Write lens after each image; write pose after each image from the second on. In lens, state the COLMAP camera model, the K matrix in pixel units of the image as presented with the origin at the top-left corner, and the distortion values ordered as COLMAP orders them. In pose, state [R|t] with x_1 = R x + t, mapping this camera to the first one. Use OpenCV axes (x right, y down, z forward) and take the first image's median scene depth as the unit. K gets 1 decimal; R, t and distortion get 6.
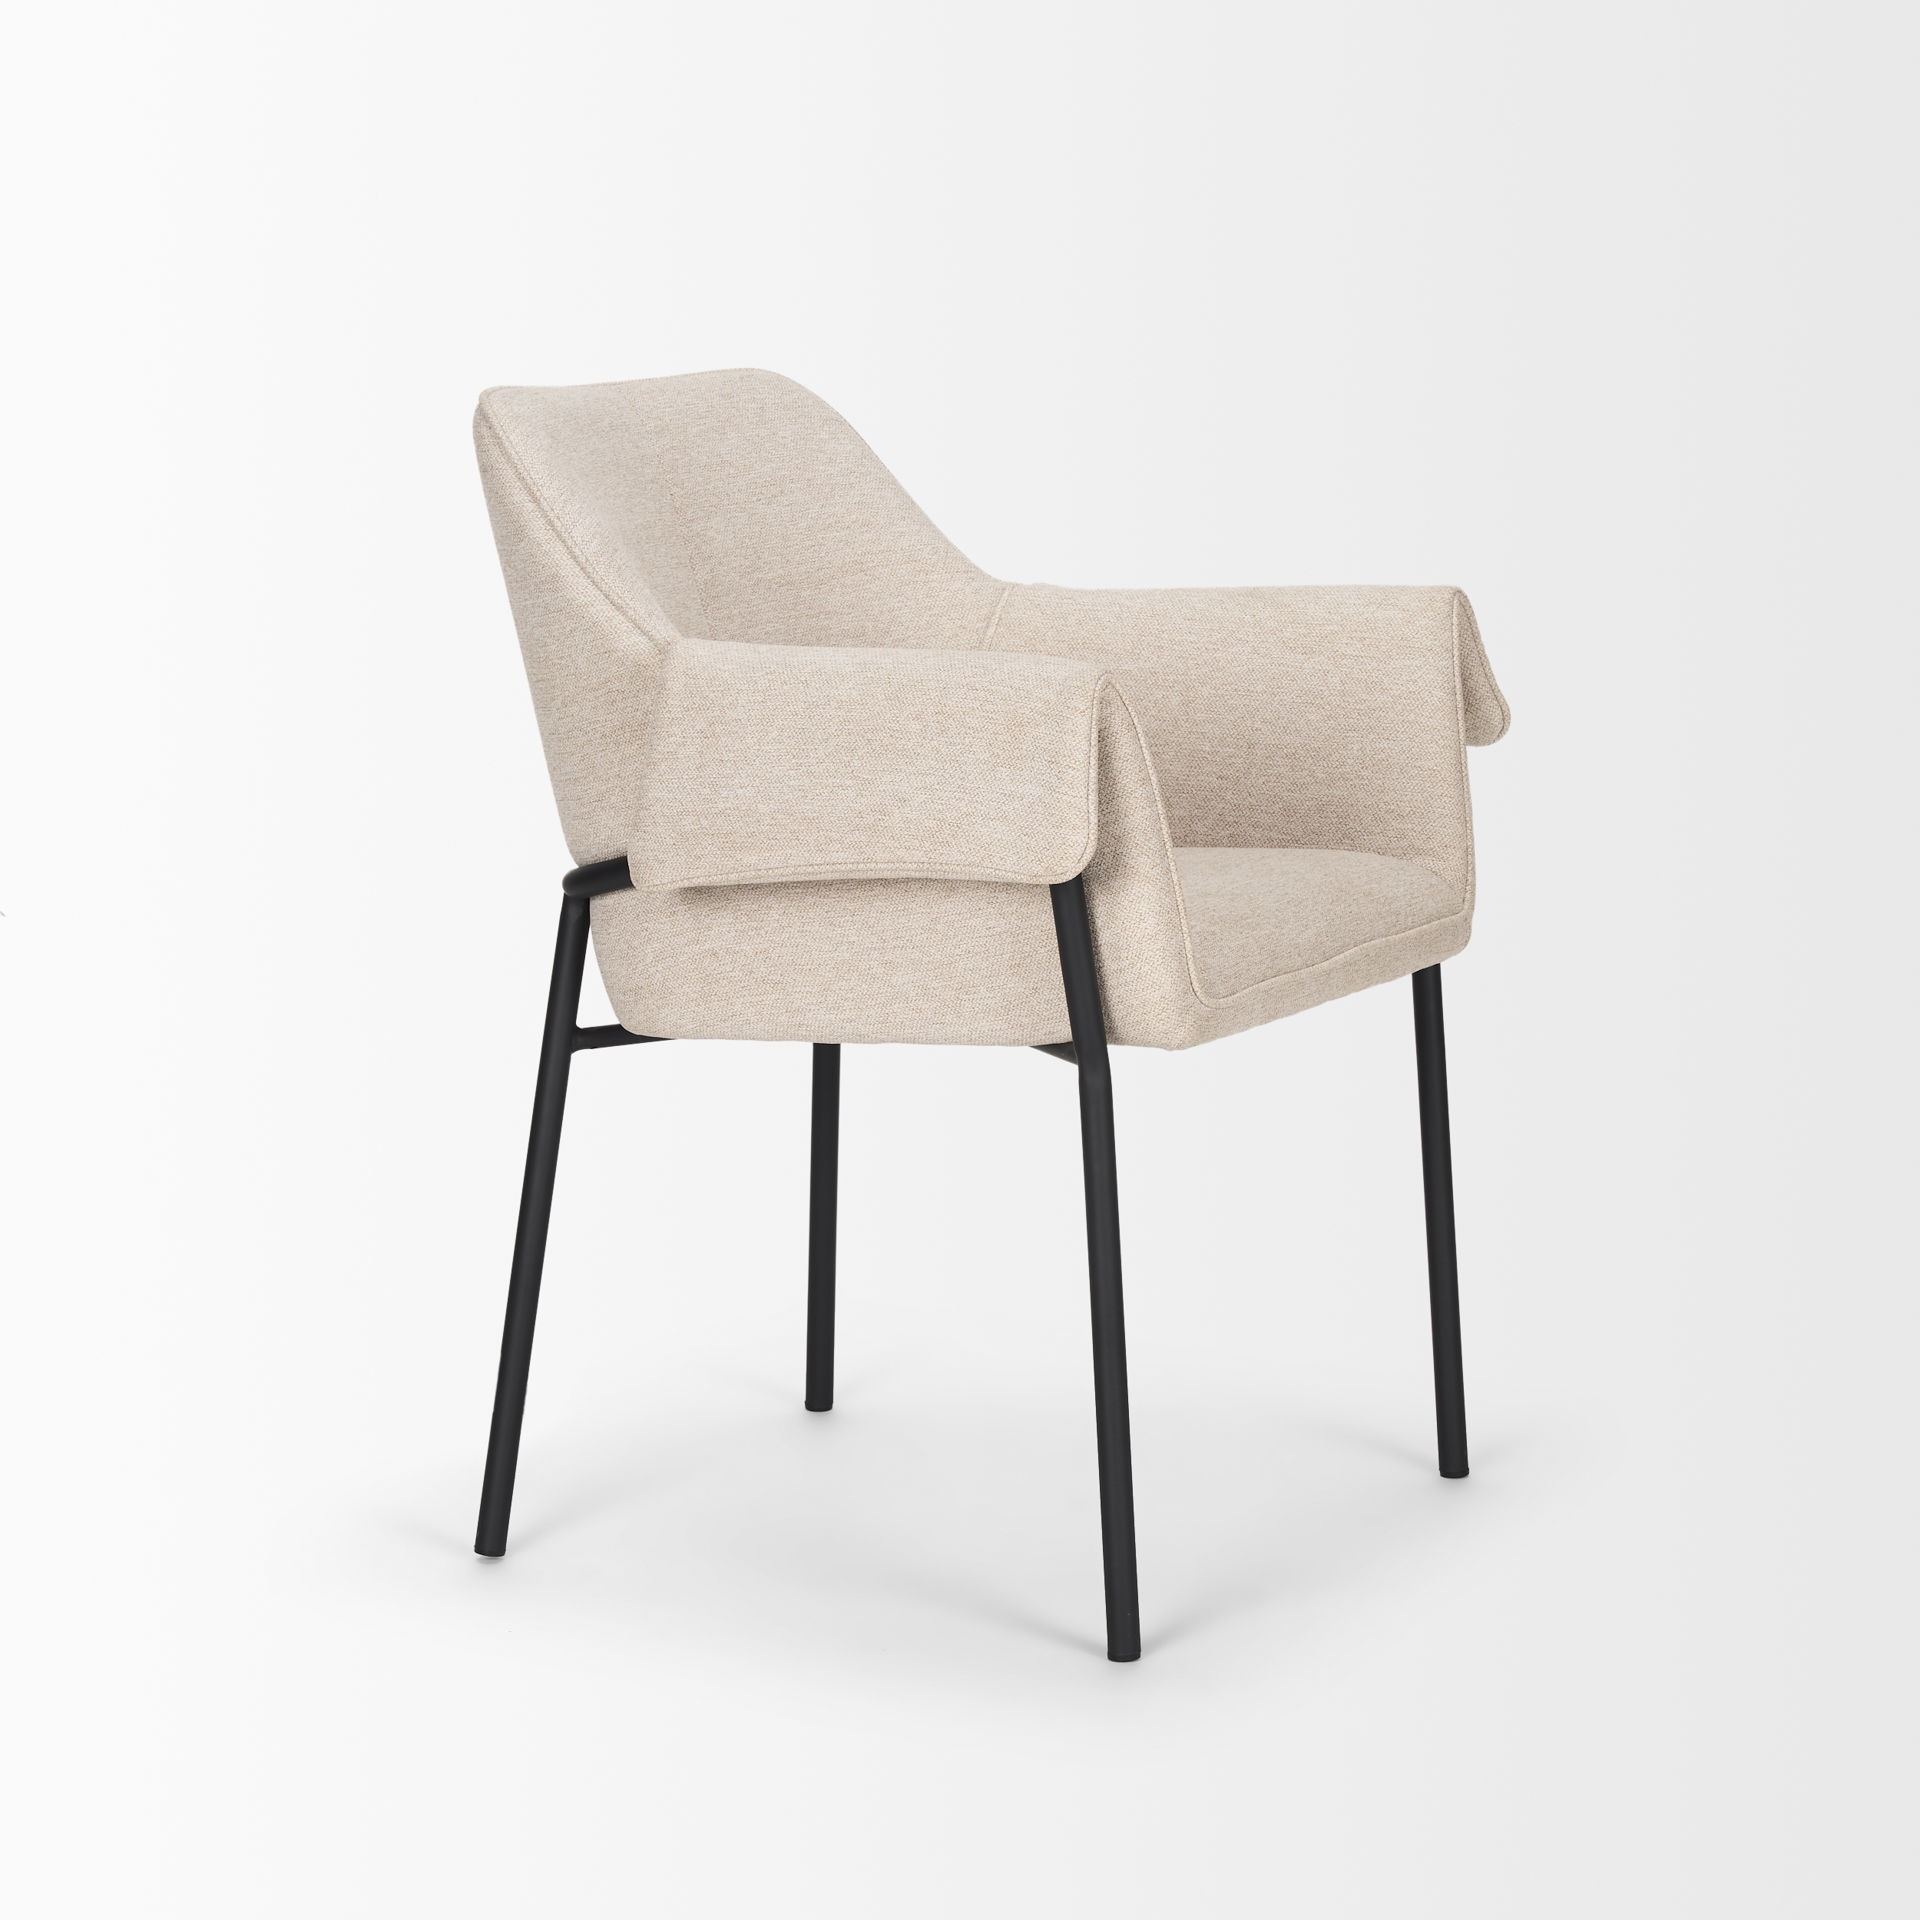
lens RADIAL K [[5574.8, 0, 960.0], [0, 5574.8, 960.0], [0, 0, 1]] dist [-0.105607, 1.066501]
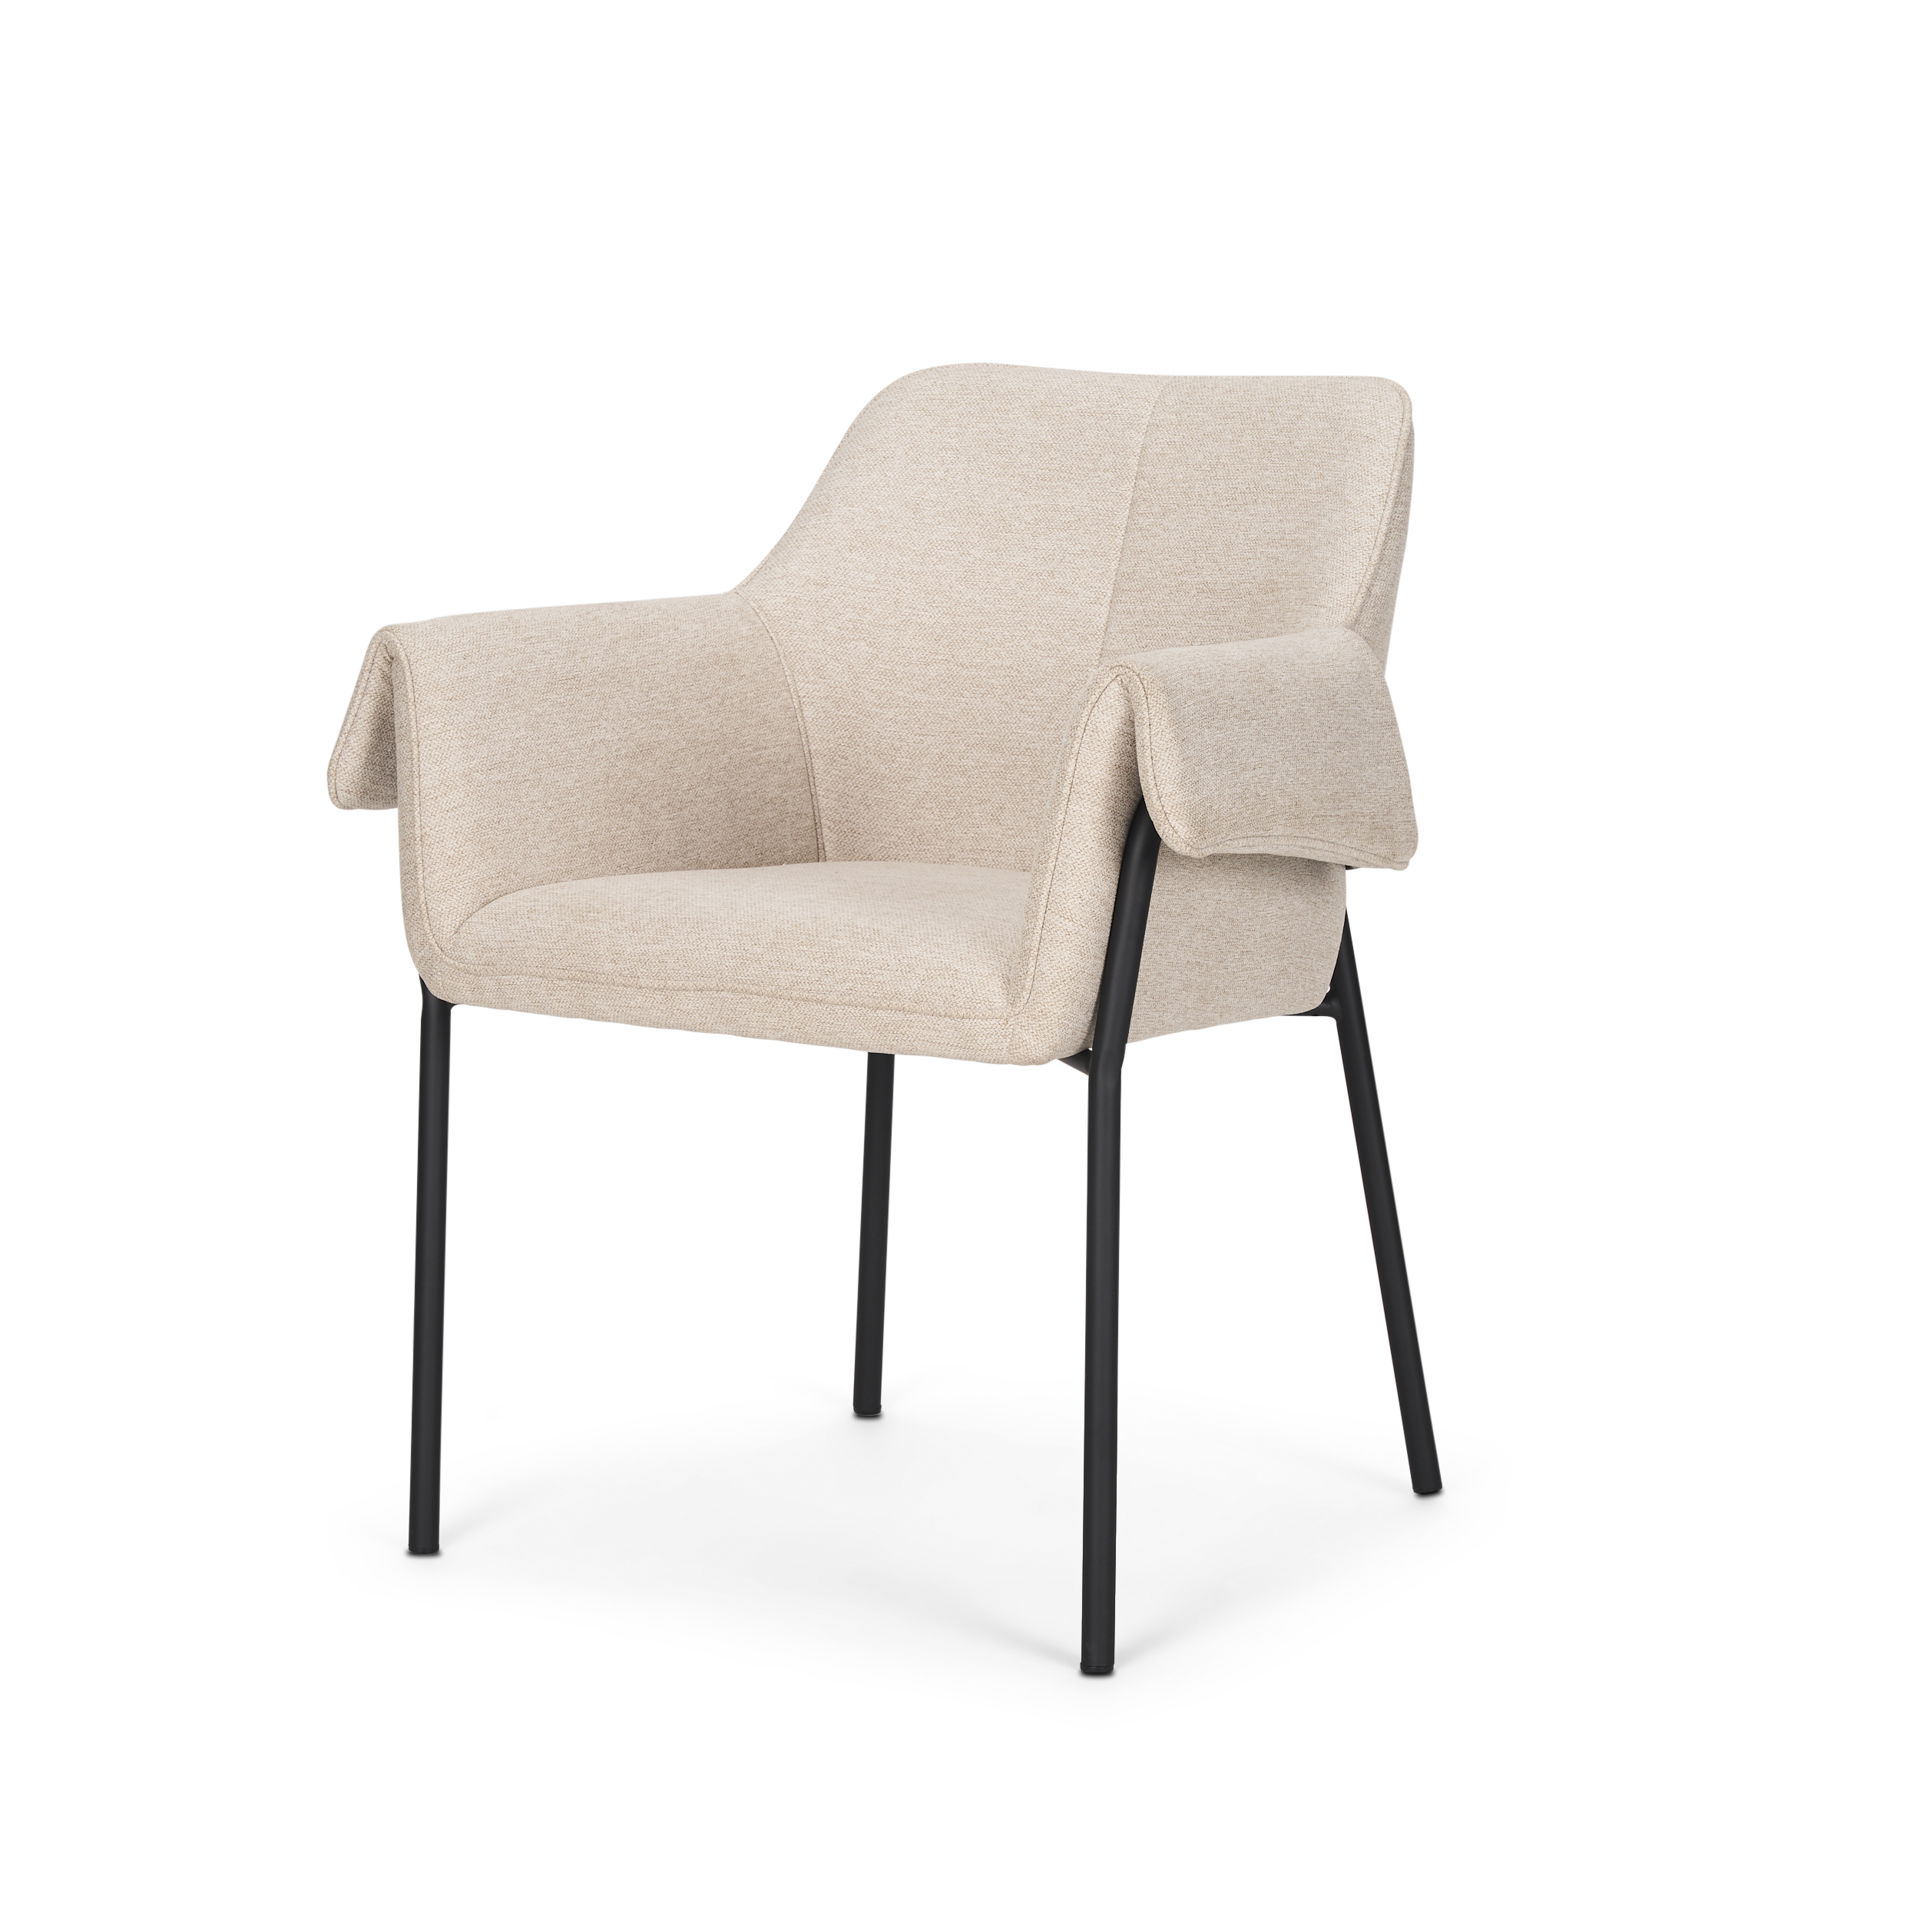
lens RADIAL K [[5563.9, 0, 960.0], [0, 5563.9, 960.0], [0, 0, 1]] dist [0.025901, 0.778268]
pose [[-0.100703, 0.155071, -0.982757, 0.943075], [-0.145845, 0.974807, 0.168761, -0.162698], [0.984169, 0.160325, -0.075550, 1.037973]]
